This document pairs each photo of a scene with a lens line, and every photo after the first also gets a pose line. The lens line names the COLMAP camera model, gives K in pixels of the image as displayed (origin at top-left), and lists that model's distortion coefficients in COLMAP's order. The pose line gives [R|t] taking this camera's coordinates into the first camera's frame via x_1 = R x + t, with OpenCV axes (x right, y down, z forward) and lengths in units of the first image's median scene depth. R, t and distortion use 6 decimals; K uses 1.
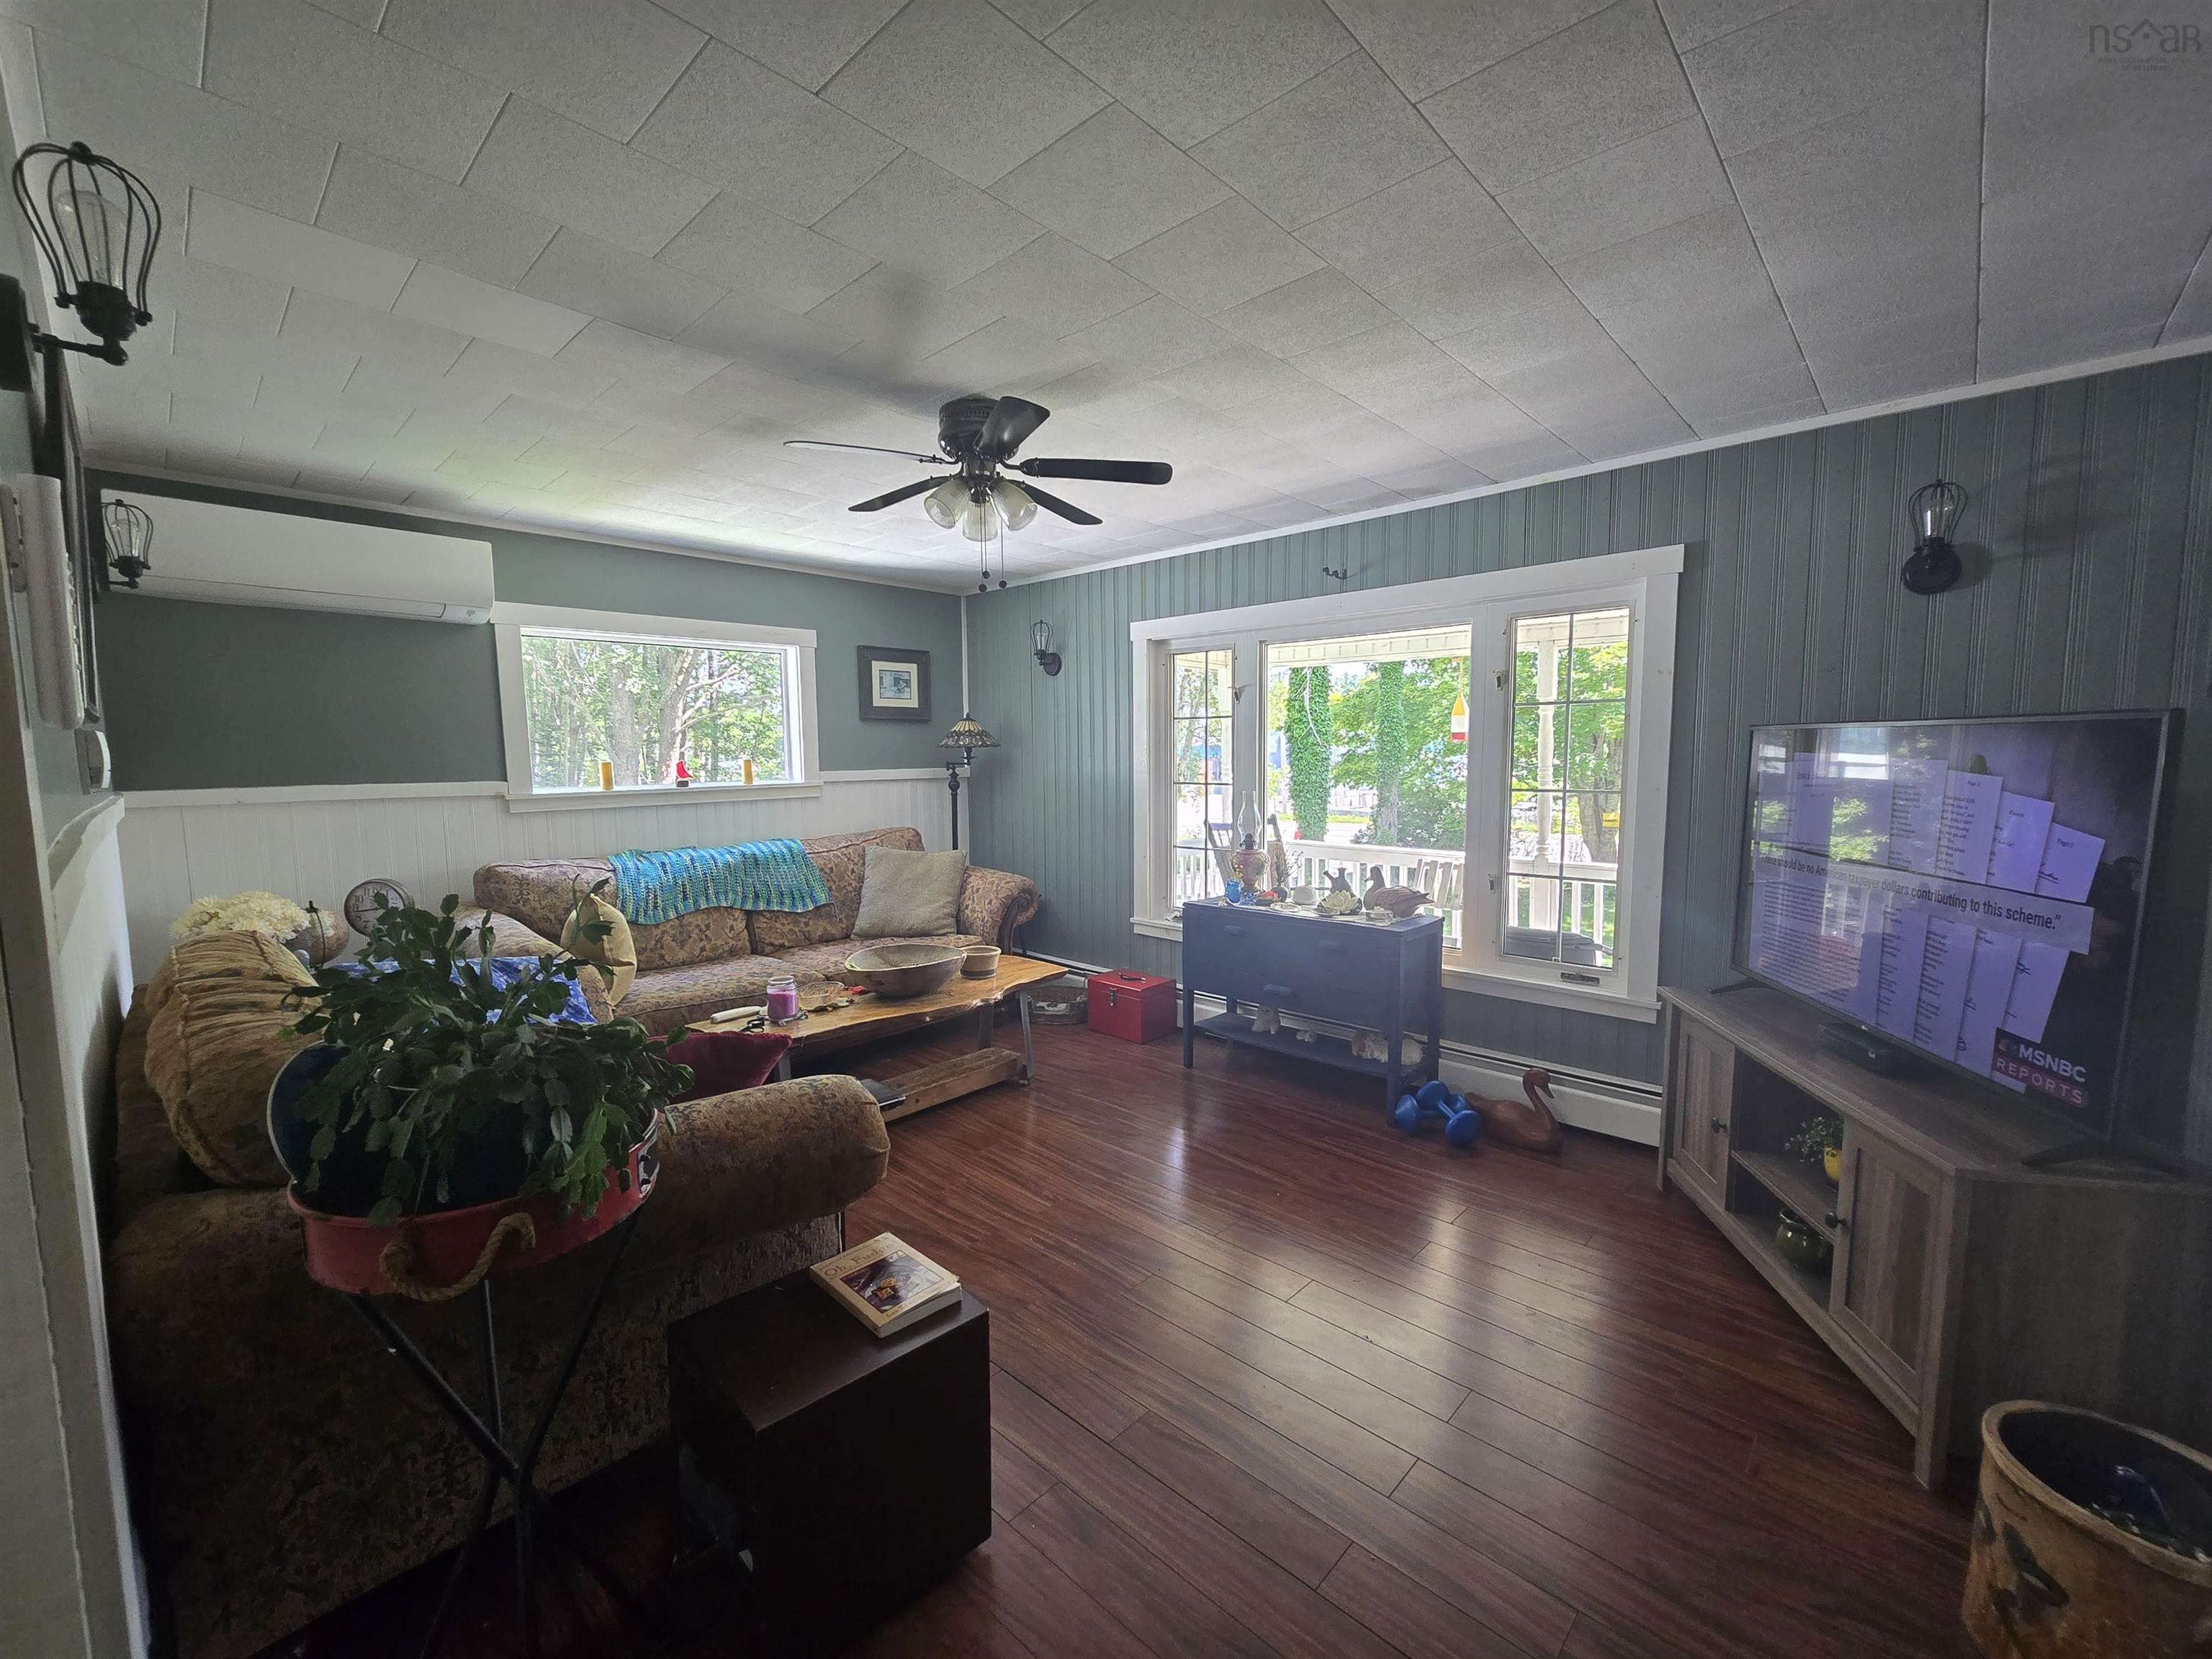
lens RADIAL K [[902.6, 0, 1106.0], [0, 902.6, 829.5], [0, 0, 1]] dist [-0.001007, 0.000384]
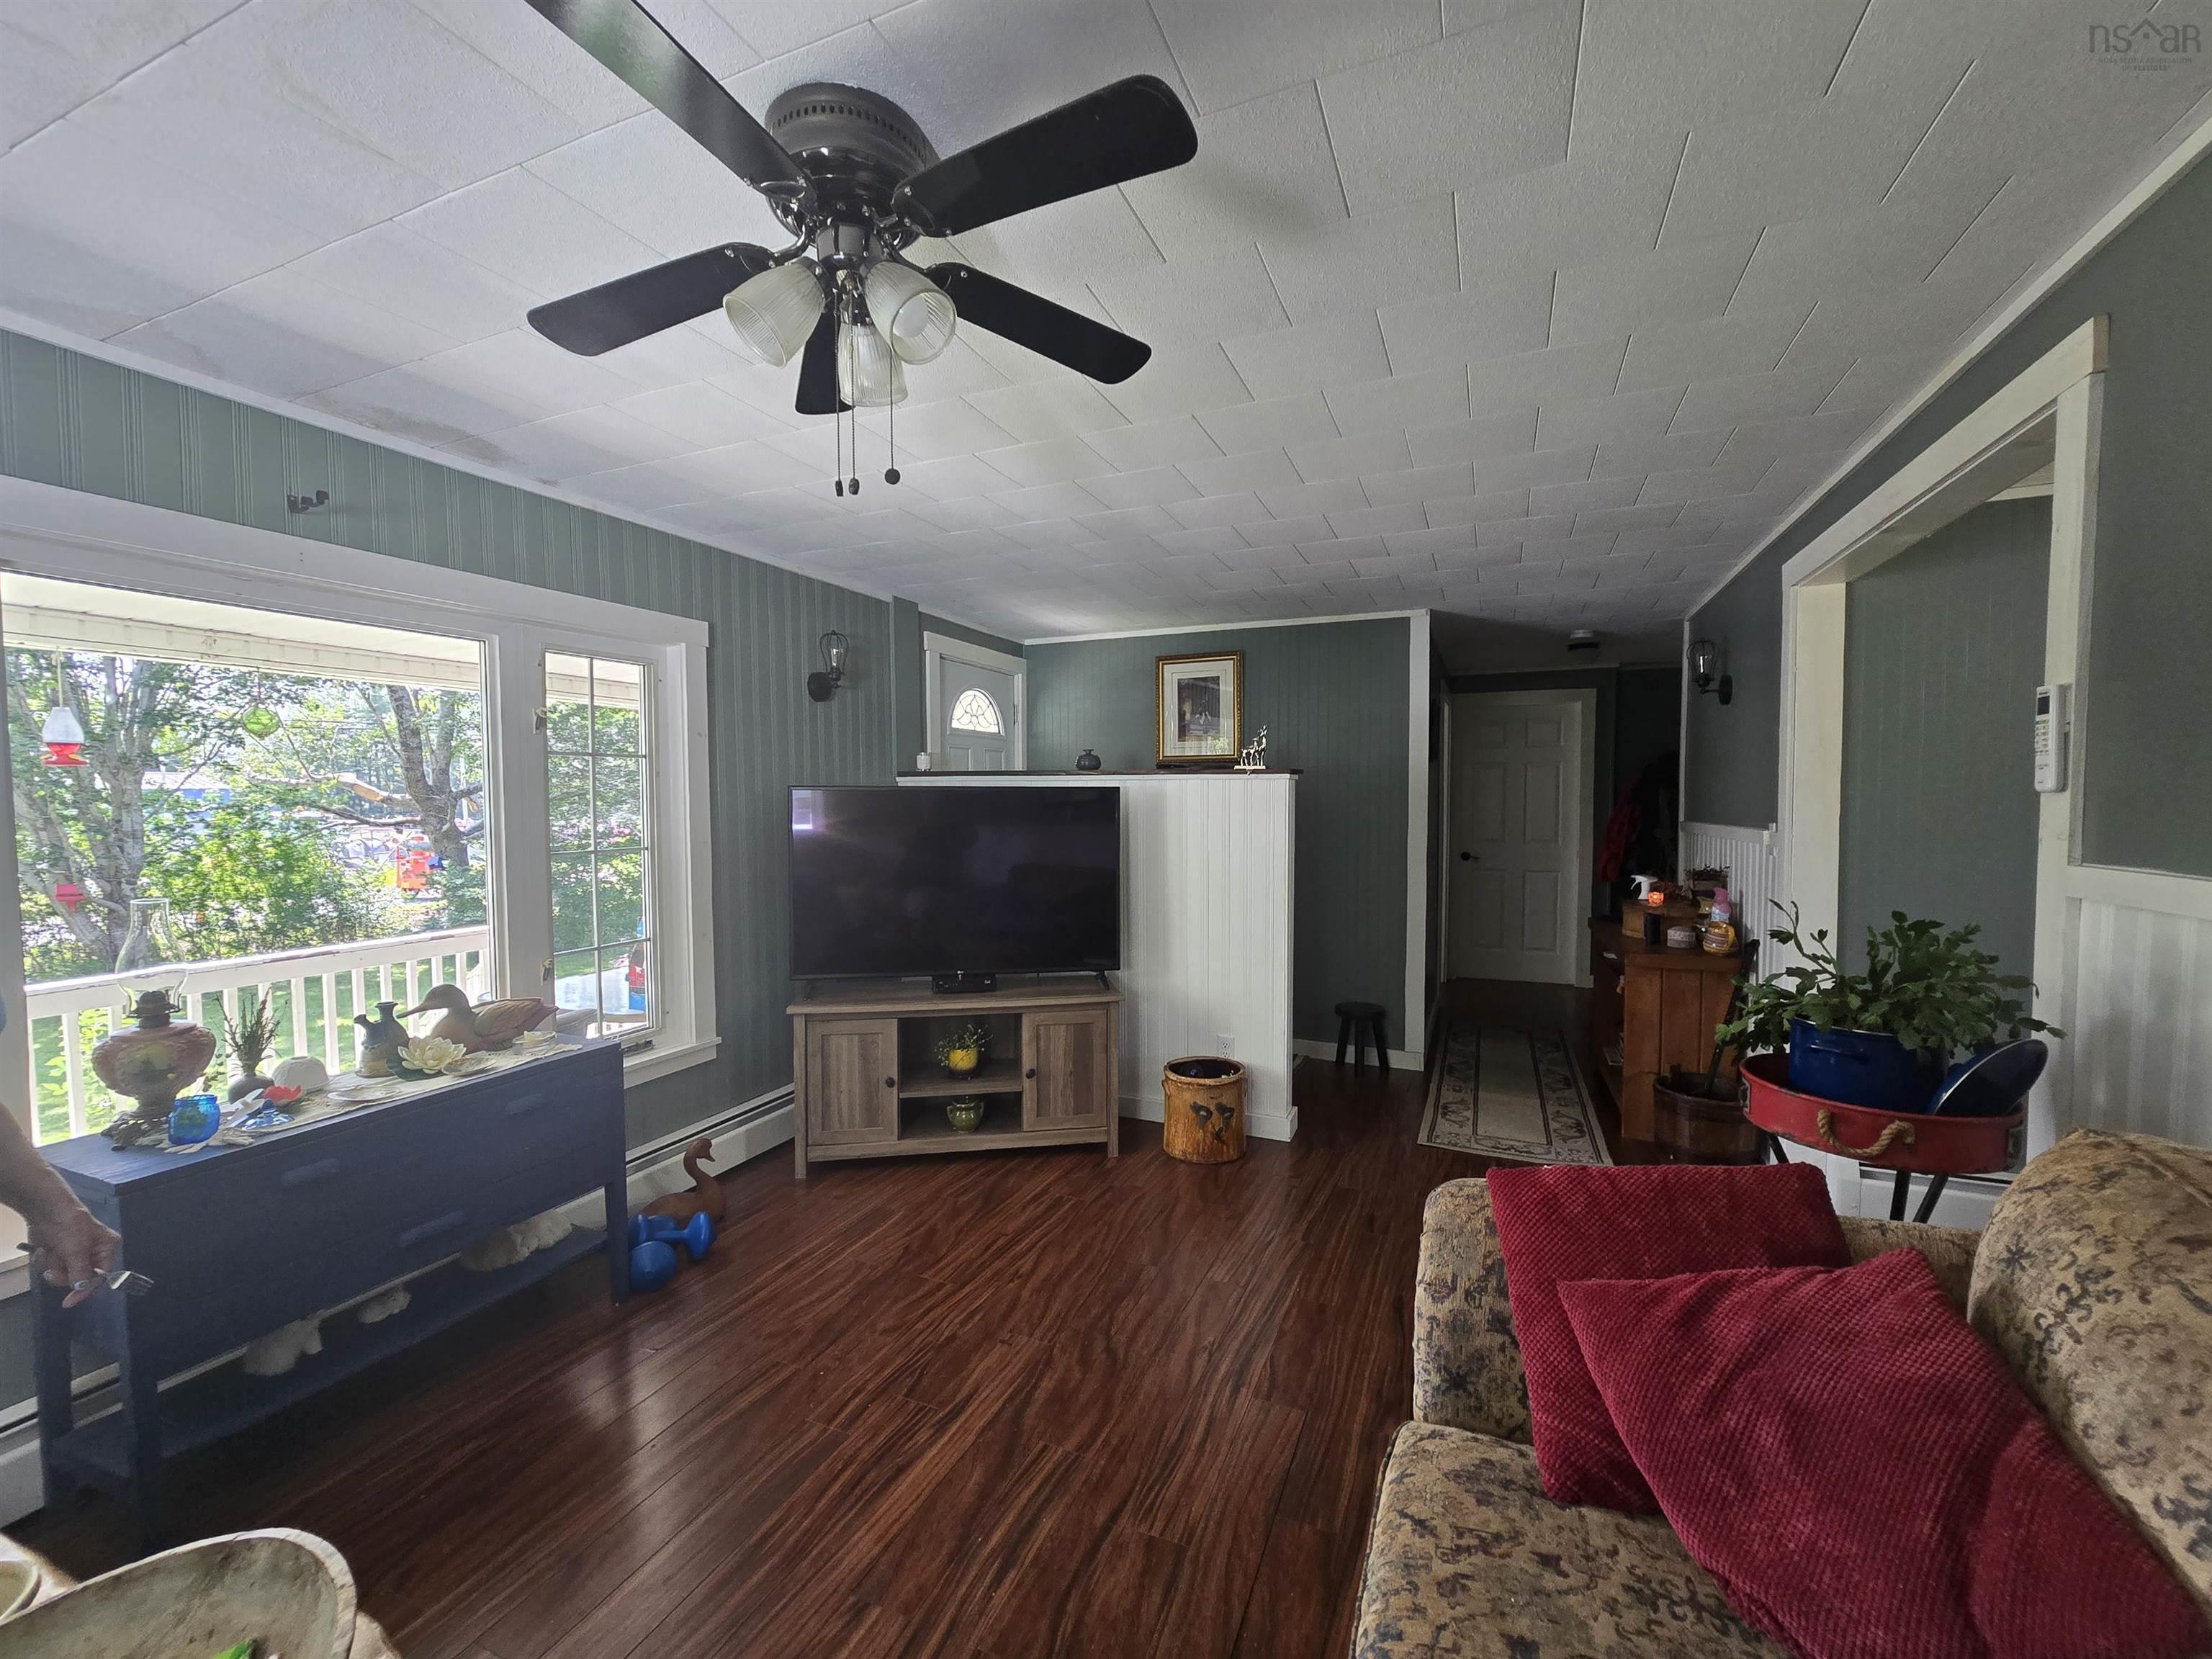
lens RADIAL K [[907.2, 0, 1112.8], [0, 907.2, 823.1], [0, 0, 1]] dist [-0.000164, 0.000230]
pose [[-0.349107, -0.015764, 0.936950, -0.489716], [0.087826, 0.994907, 0.049463, -0.066004], [-0.932958, 0.099556, -0.345944, 0.773866]]
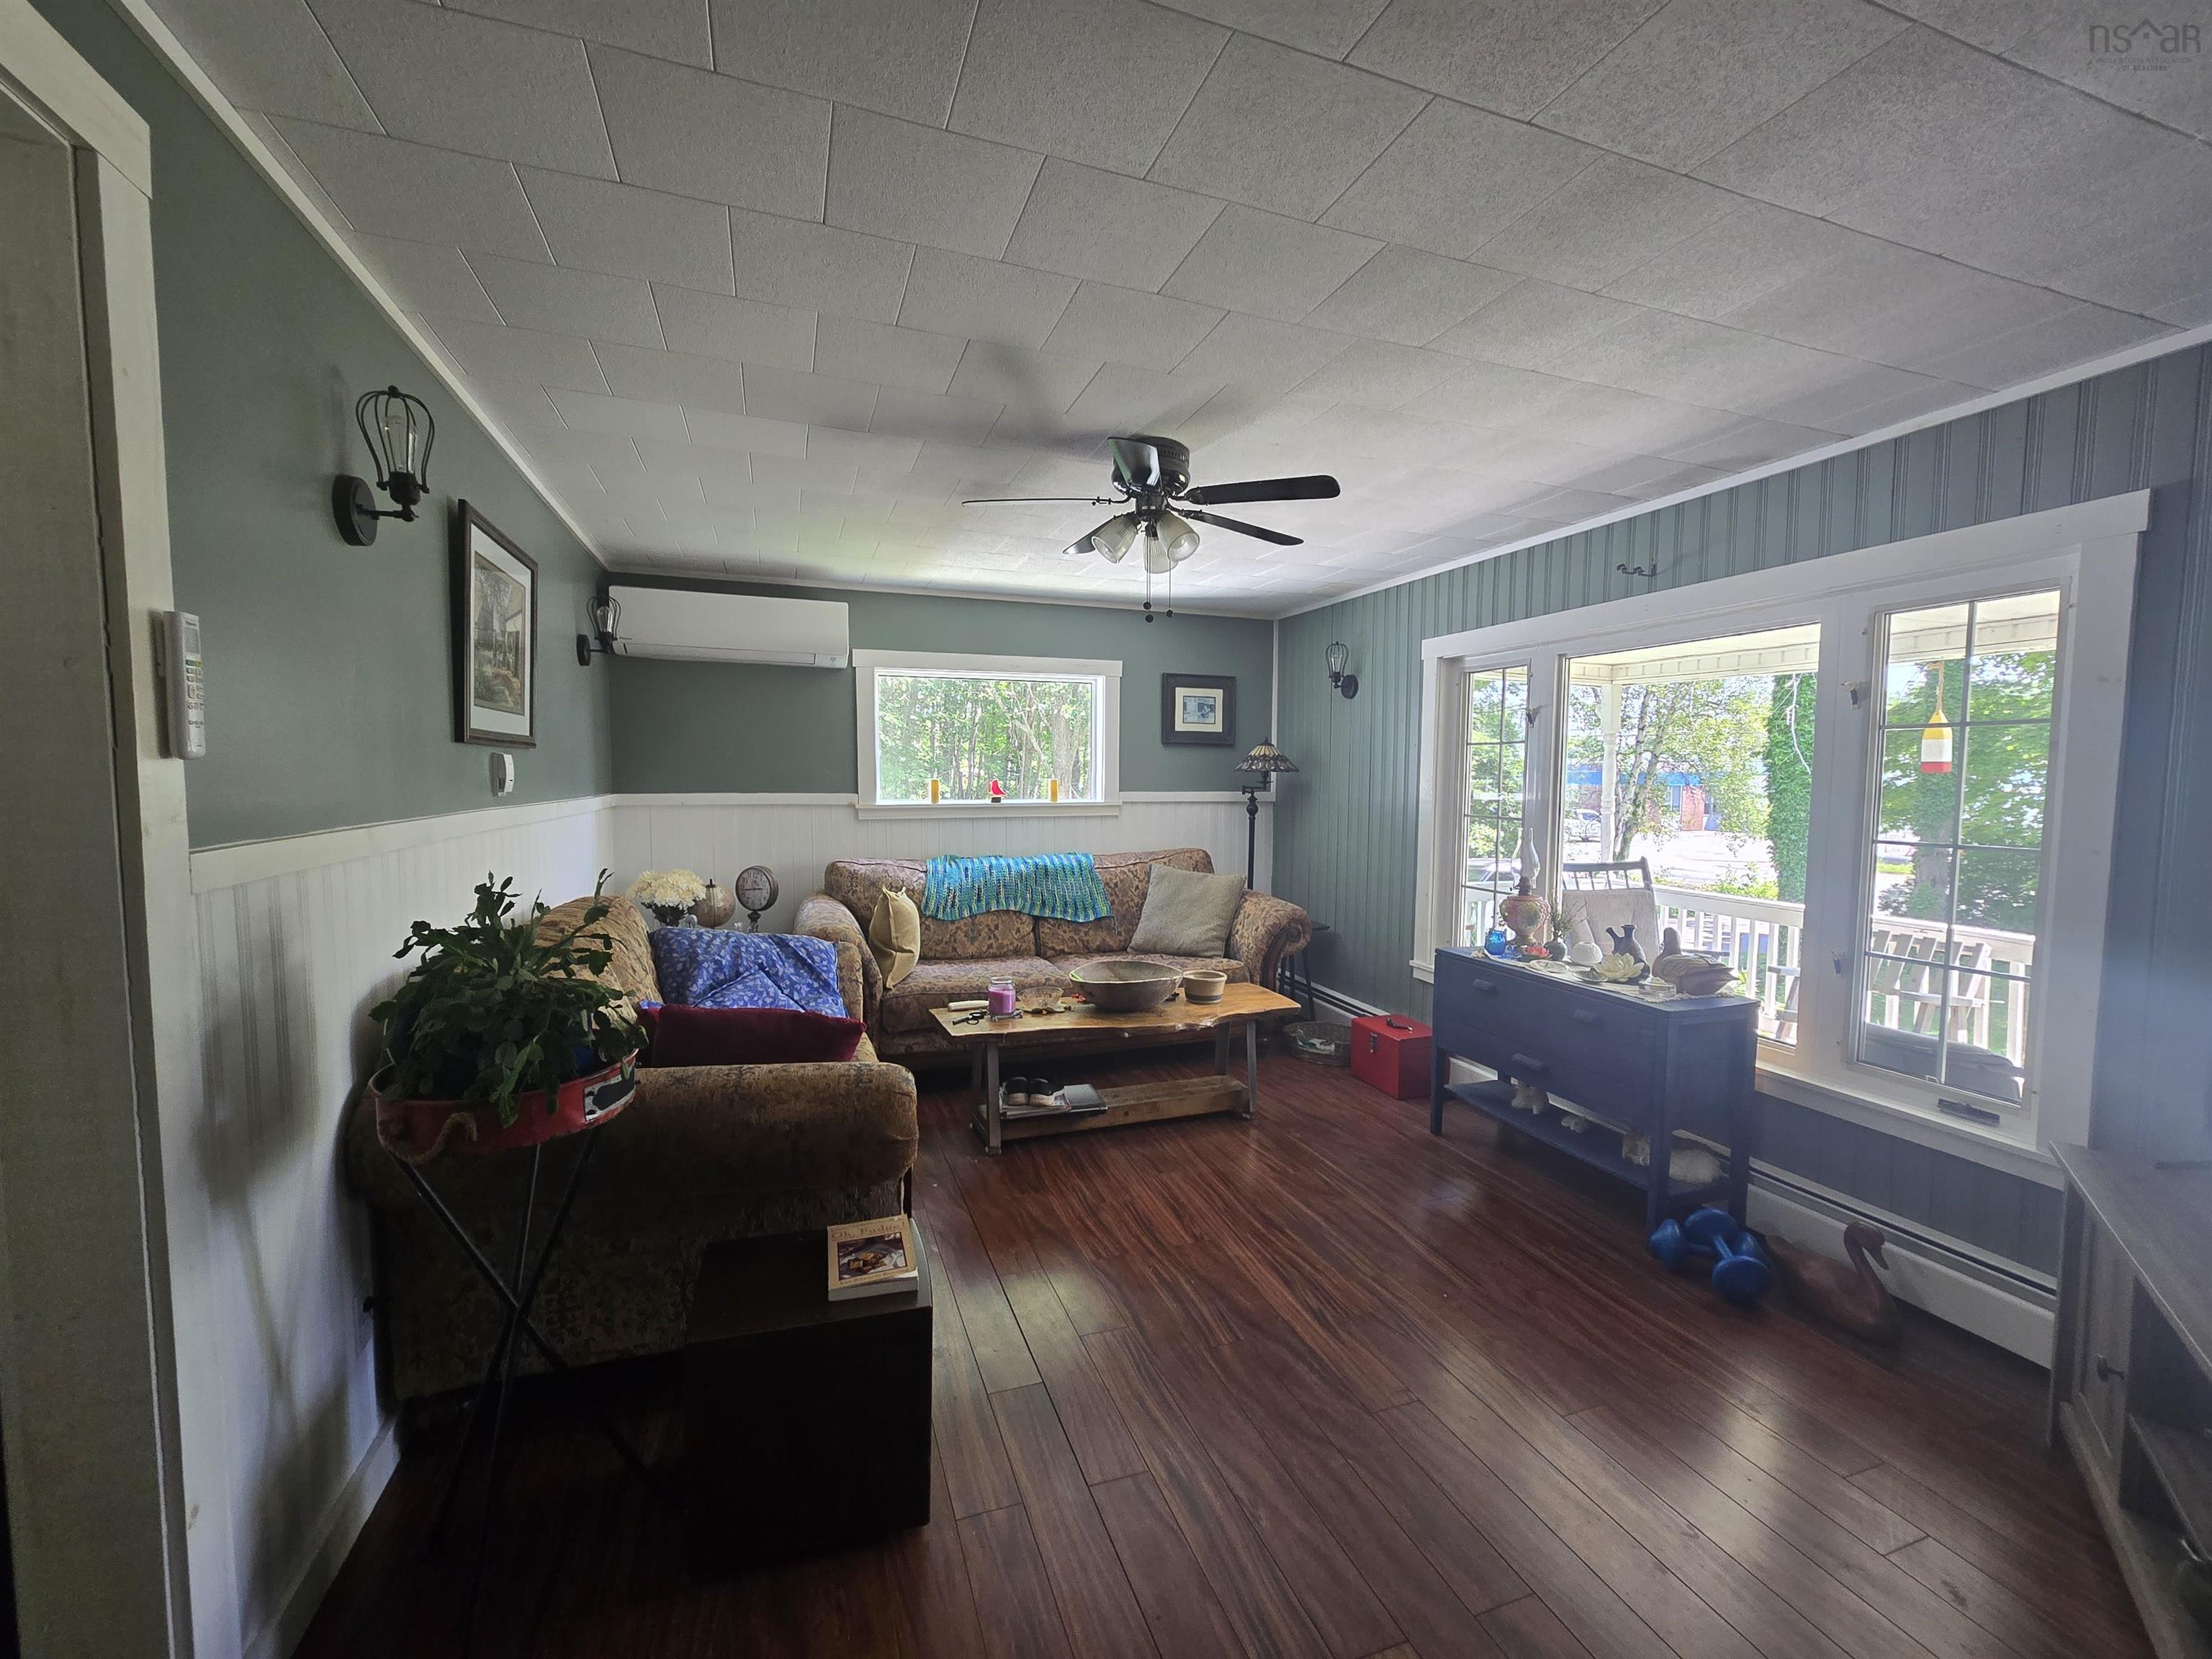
lens RADIAL K [[907.2, 0, 1112.8], [0, 907.2, 823.1], [0, 0, 1]] dist [-0.000164, 0.000230]
pose [[0.894267, 0.040756, -0.445675, 0.213192], [-0.054588, 0.998342, -0.018238, -0.010544], [0.444193, 0.040638, 0.895009, 0.049289]]
